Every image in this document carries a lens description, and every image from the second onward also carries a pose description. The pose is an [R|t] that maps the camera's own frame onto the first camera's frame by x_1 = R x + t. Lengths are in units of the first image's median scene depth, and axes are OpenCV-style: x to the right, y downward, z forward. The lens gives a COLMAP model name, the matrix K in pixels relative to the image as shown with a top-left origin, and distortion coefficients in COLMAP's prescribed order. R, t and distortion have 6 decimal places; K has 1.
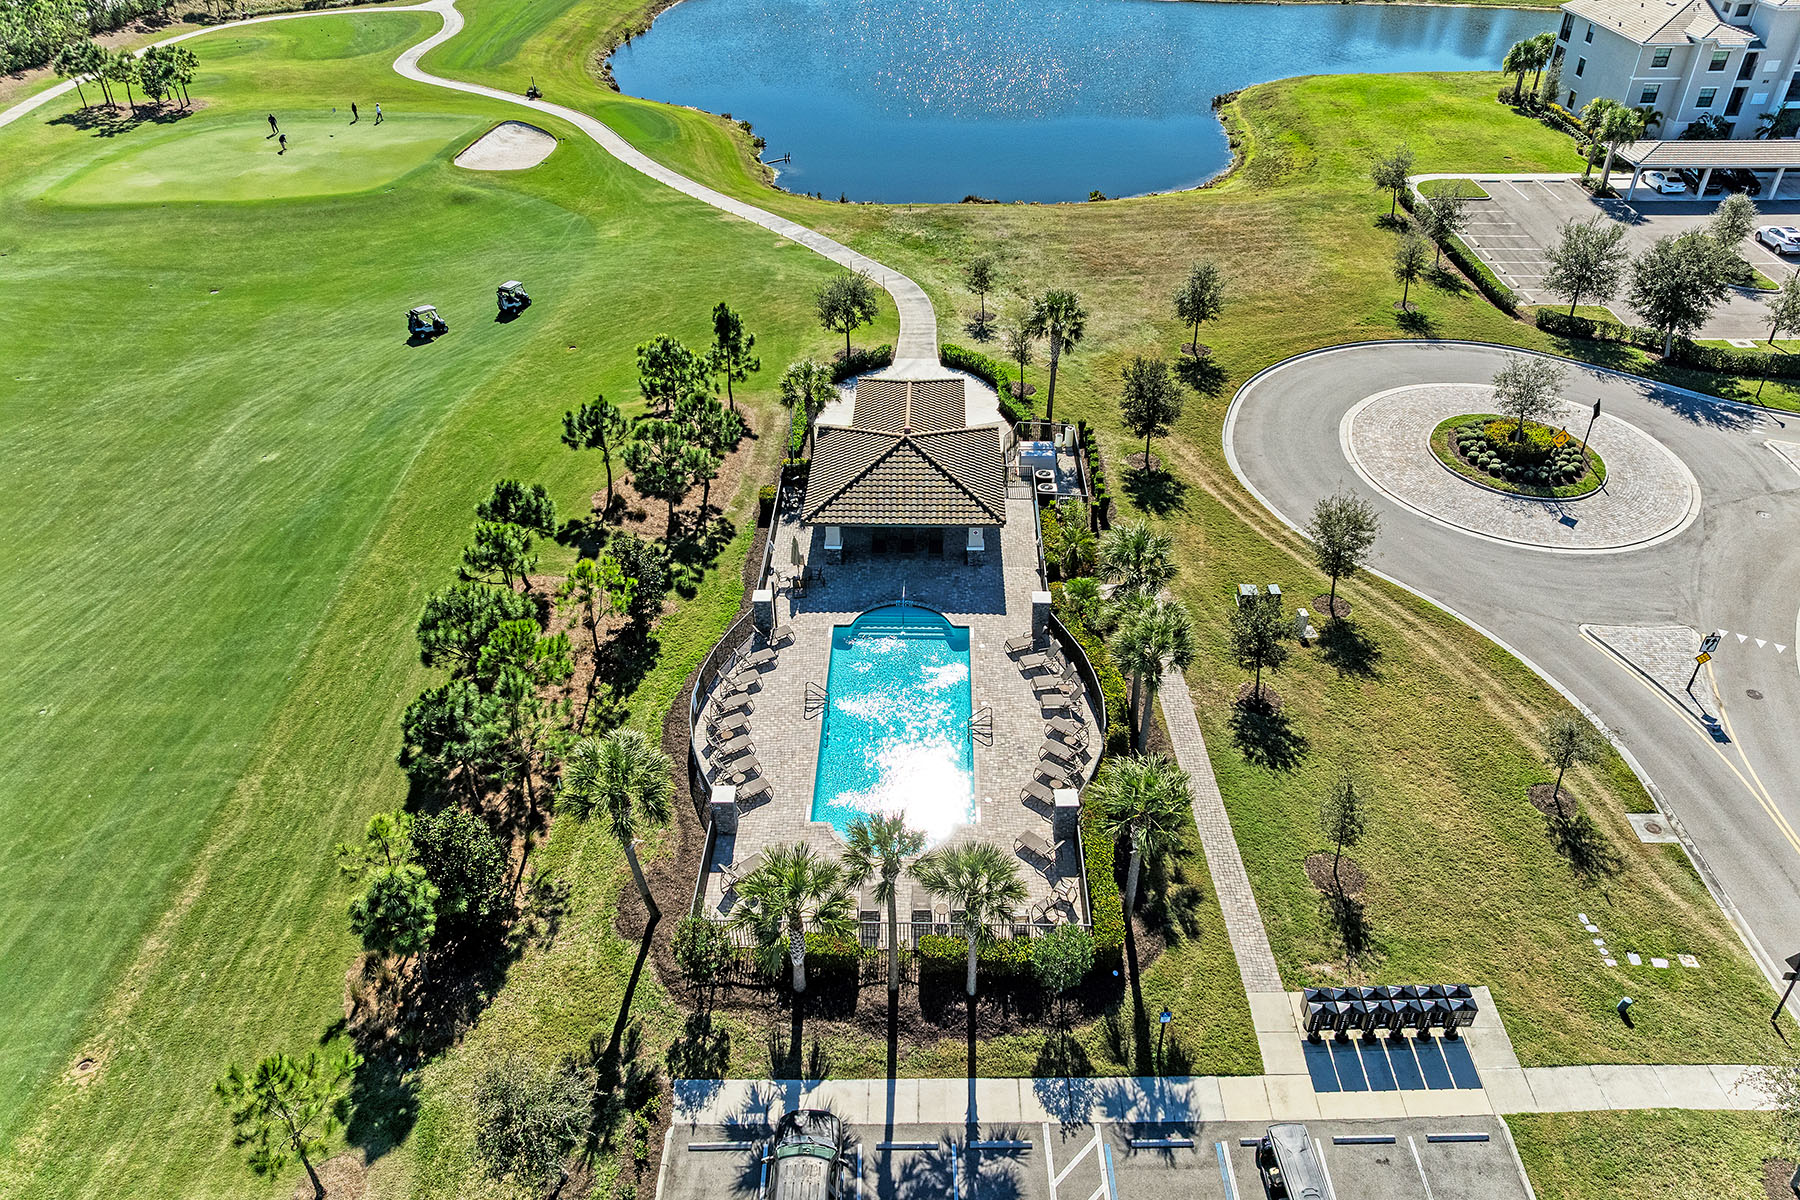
lens RADIAL K [[1273.7, 0, 900.4], [0, 1273.7, 599.6], [0, 0, 1]] dist [-0.032582, 0.022684]
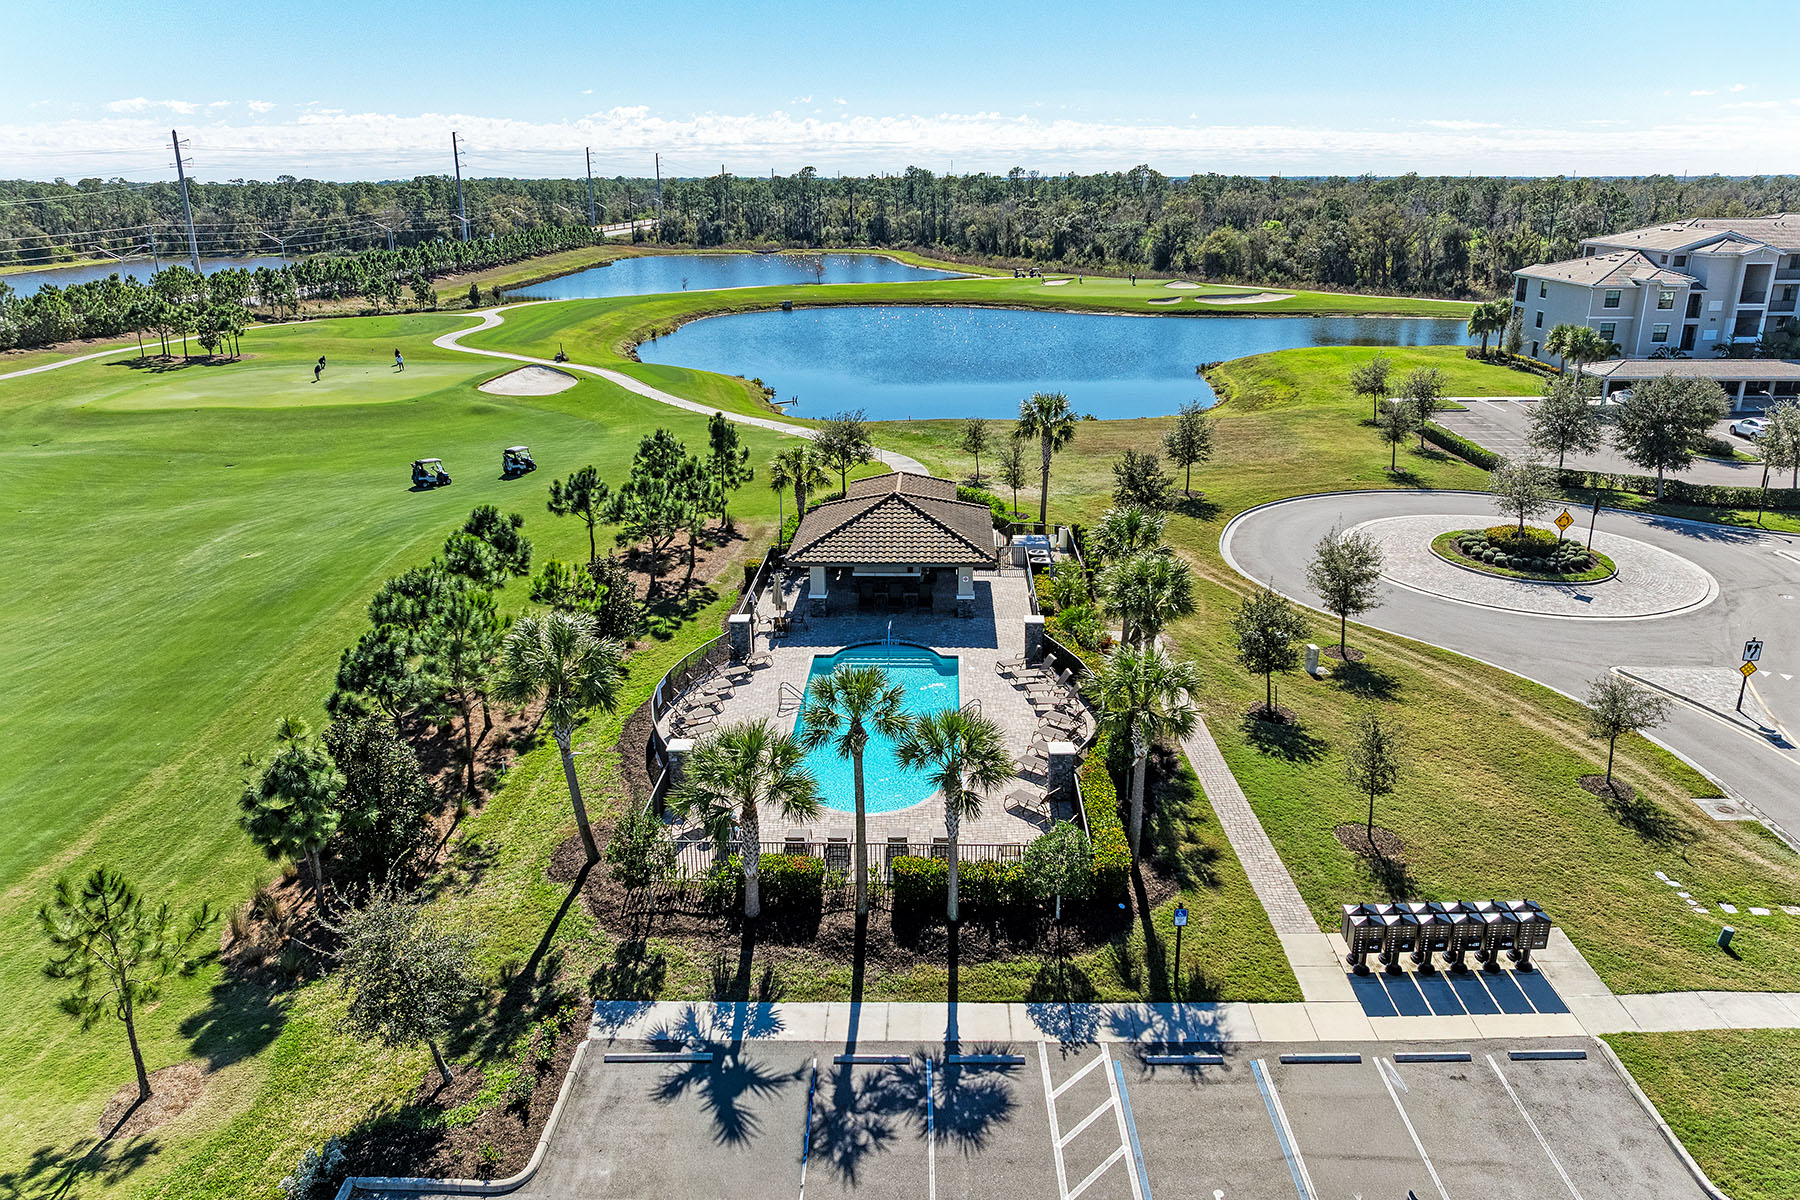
lens RADIAL K [[1273.7, 0, 901.3], [0, 1273.7, 594.4], [0, 0, 1]] dist [-0.032582, 0.022684]
pose [[0.999951, 0.004027, -0.009071, 0.021296], [-0.006528, 0.955285, -0.295615, 0.268695], [0.007475, 0.295659, 0.955264, 0.091258]]
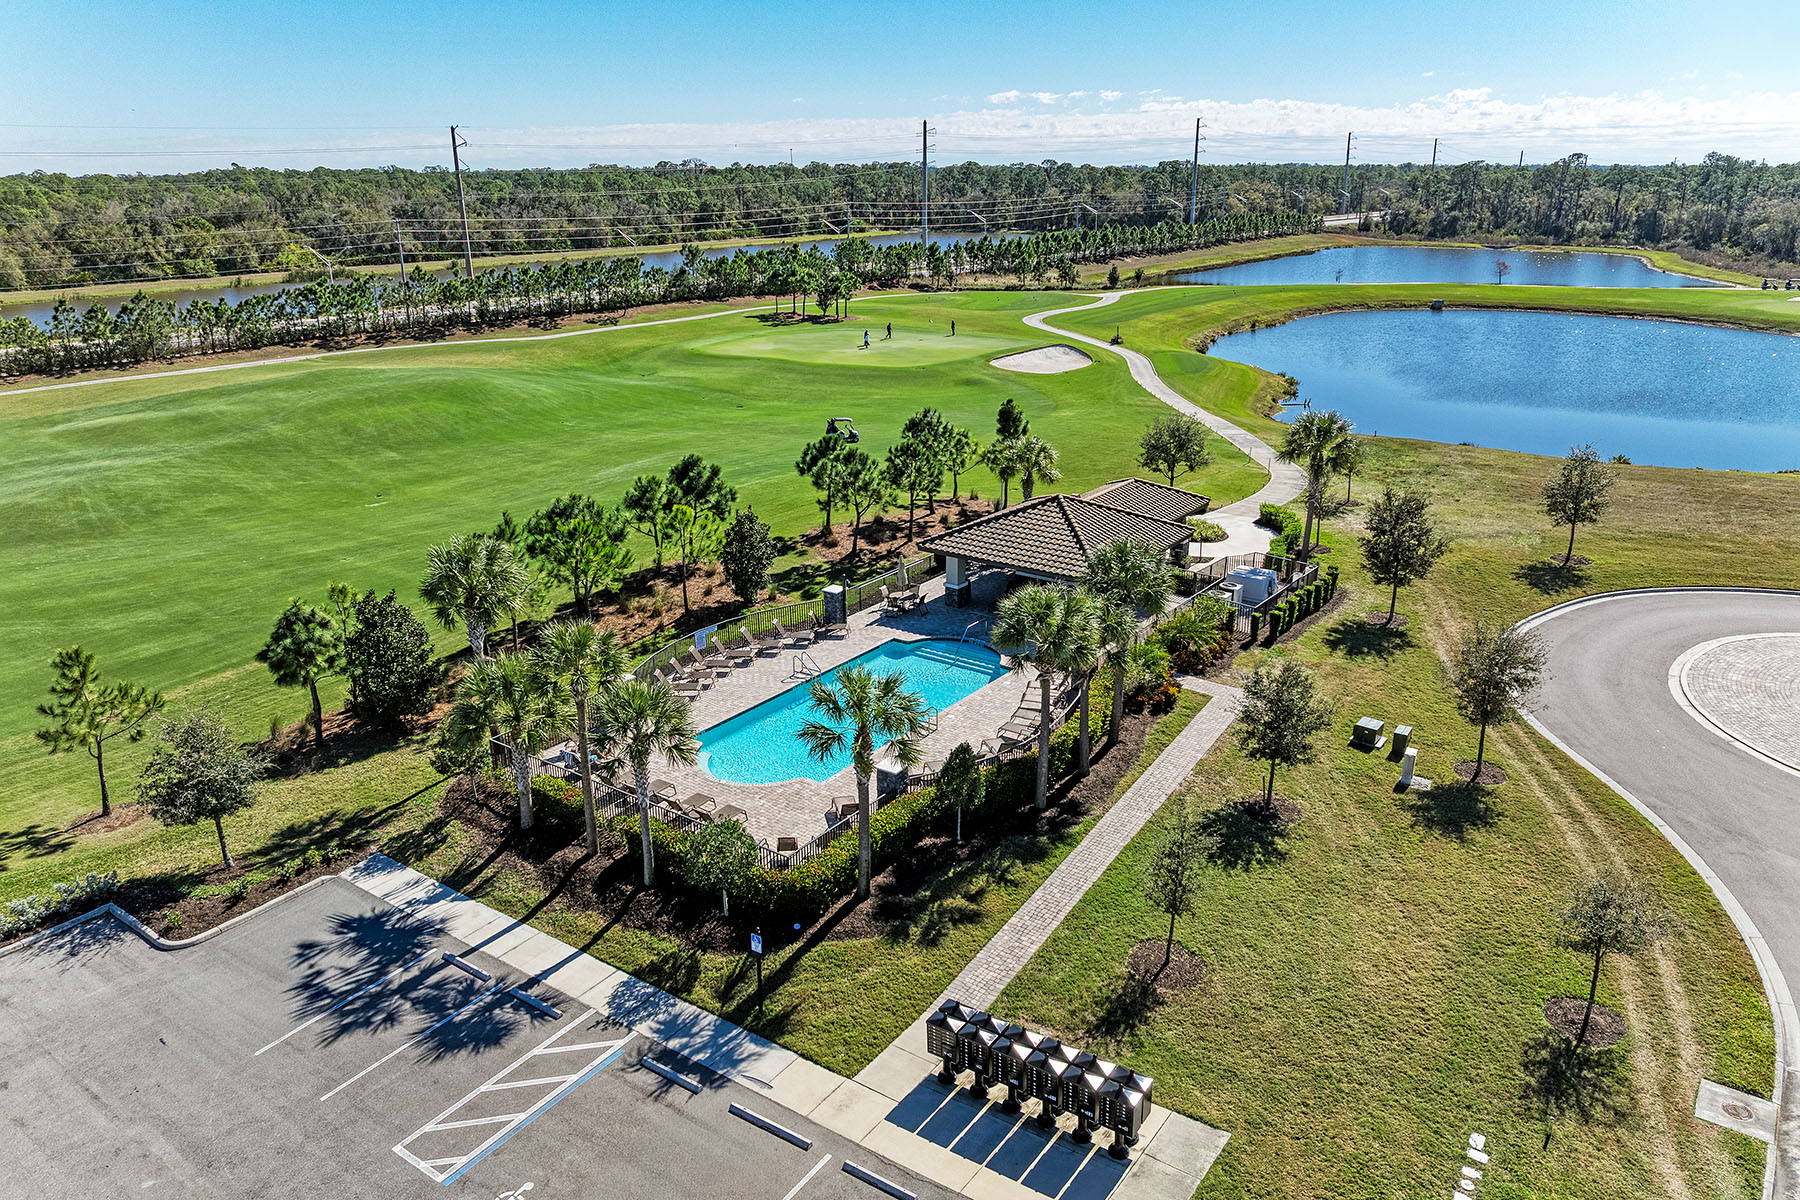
lens RADIAL K [[1273.7, 0, 903.3], [0, 1273.7, 598.9], [0, 0, 1]] dist [-0.032582, 0.022684]
pose [[0.820700, 0.184486, -0.540756, 0.489021], [-0.329672, 0.925901, -0.184457, 0.175108], [0.466656, 0.329656, 0.820706, 0.220193]]
